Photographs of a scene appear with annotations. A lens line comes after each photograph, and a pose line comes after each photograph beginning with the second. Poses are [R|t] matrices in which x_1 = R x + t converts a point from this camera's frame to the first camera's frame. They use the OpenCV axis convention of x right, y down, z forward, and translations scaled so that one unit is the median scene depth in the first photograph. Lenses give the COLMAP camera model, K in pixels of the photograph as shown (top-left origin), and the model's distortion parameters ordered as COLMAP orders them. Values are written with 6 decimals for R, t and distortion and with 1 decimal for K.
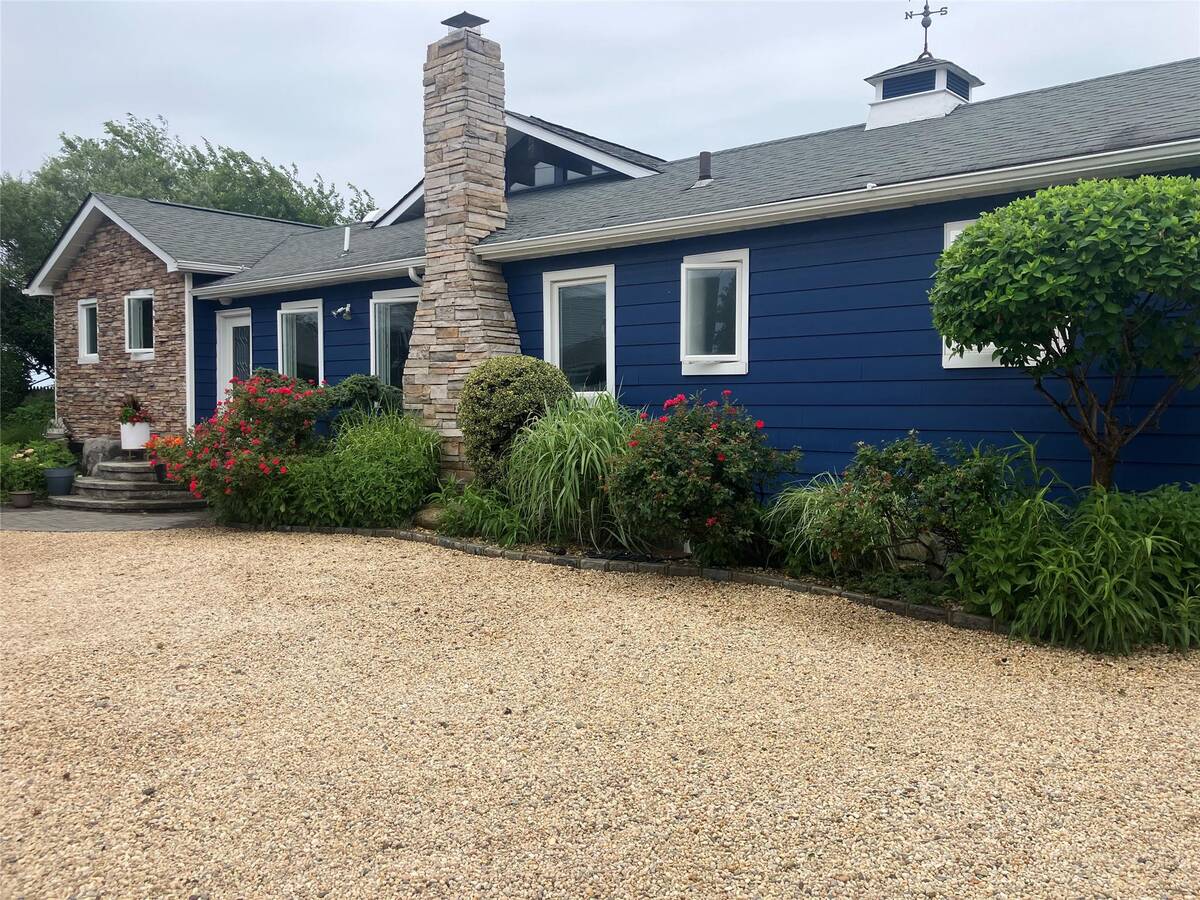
lens RADIAL K [[962.8, 0, 600.0], [0, 962.8, 450.0], [0, 0, 1]] dist [0.104809, -0.160821]
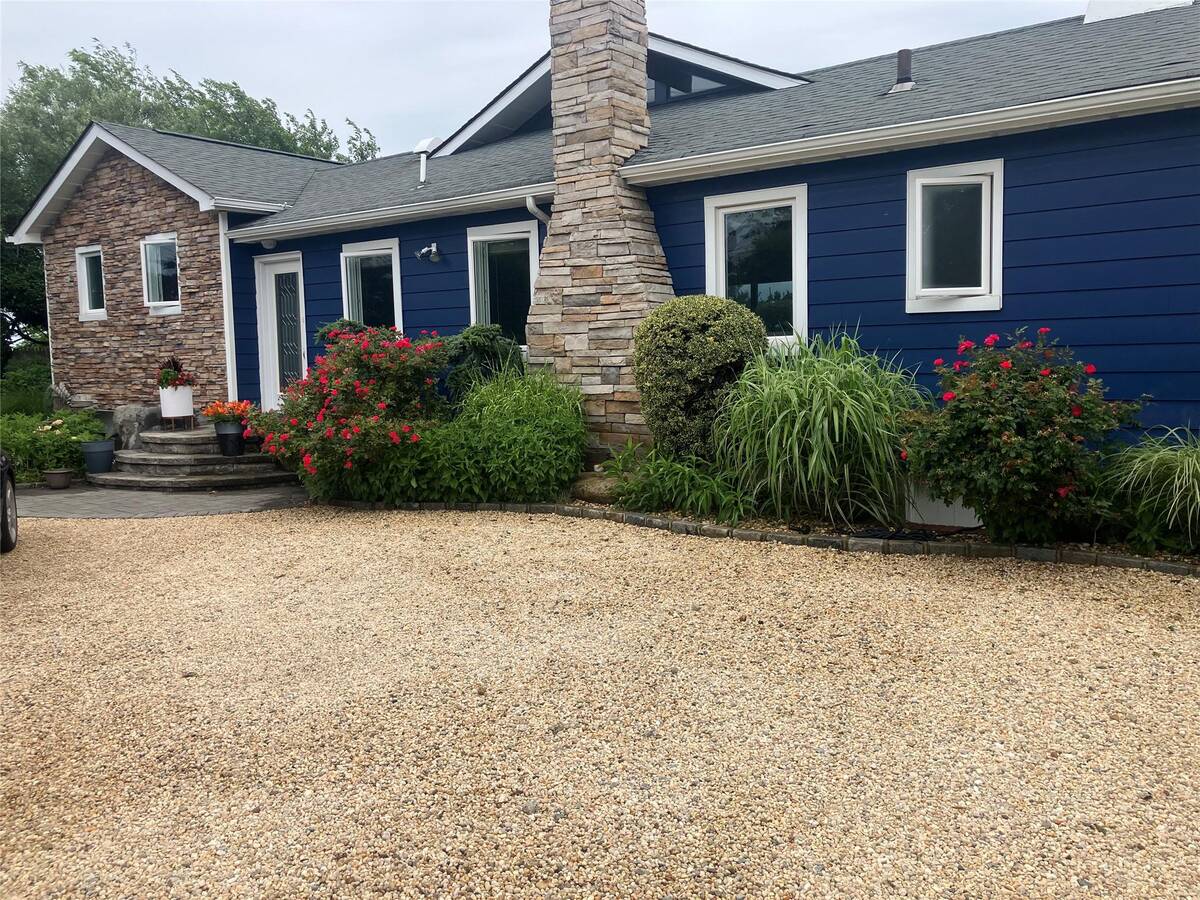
lens RADIAL K [[958.3, 0, 600.0], [0, 958.3, 450.0], [0, 0, 1]] dist [0.077240, -0.099822]
pose [[0.997234, -0.029174, 0.068367, -0.205898], [0.025729, 0.998381, 0.050729, -0.006887], [-0.069736, -0.048830, 0.996370, 0.144007]]
